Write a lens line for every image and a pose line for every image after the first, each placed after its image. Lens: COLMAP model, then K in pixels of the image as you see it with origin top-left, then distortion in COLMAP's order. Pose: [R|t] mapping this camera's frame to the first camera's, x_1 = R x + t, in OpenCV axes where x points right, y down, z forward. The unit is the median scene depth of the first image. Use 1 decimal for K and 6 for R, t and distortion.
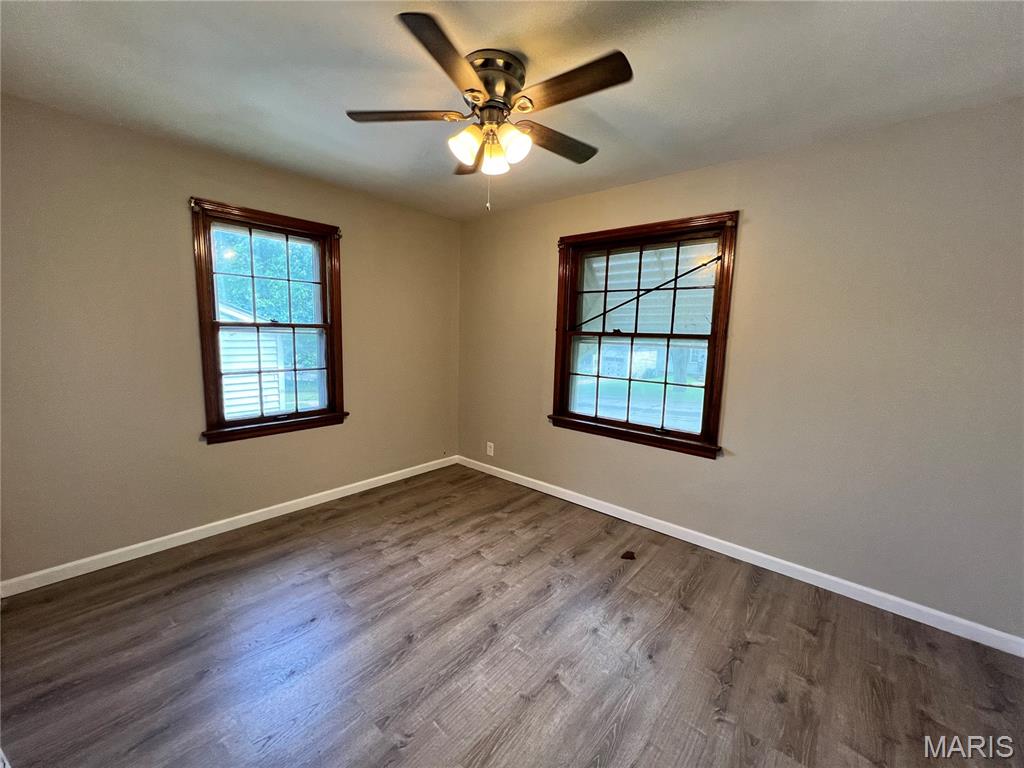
lens RADIAL K [[412.8, 0, 512.0], [0, 412.8, 384.0], [0, 0, 1]] dist [-0.000509, -0.000030]
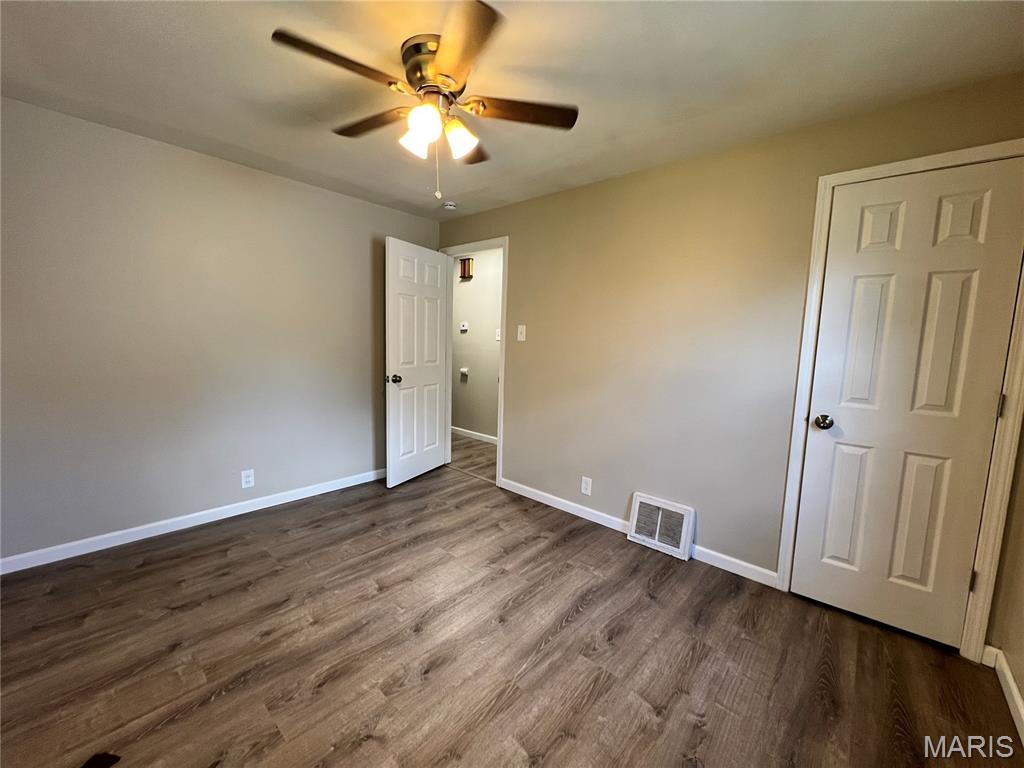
lens RADIAL K [[412.8, 0, 512.0], [0, 412.8, 384.0], [0, 0, 1]] dist [-0.000509, -0.000030]
pose [[-0.998297, -0.058074, 0.005571, -0.227730], [-0.055023, 0.968966, 0.240994, -0.198305], [-0.019394, 0.240277, -0.970511, 1.742448]]
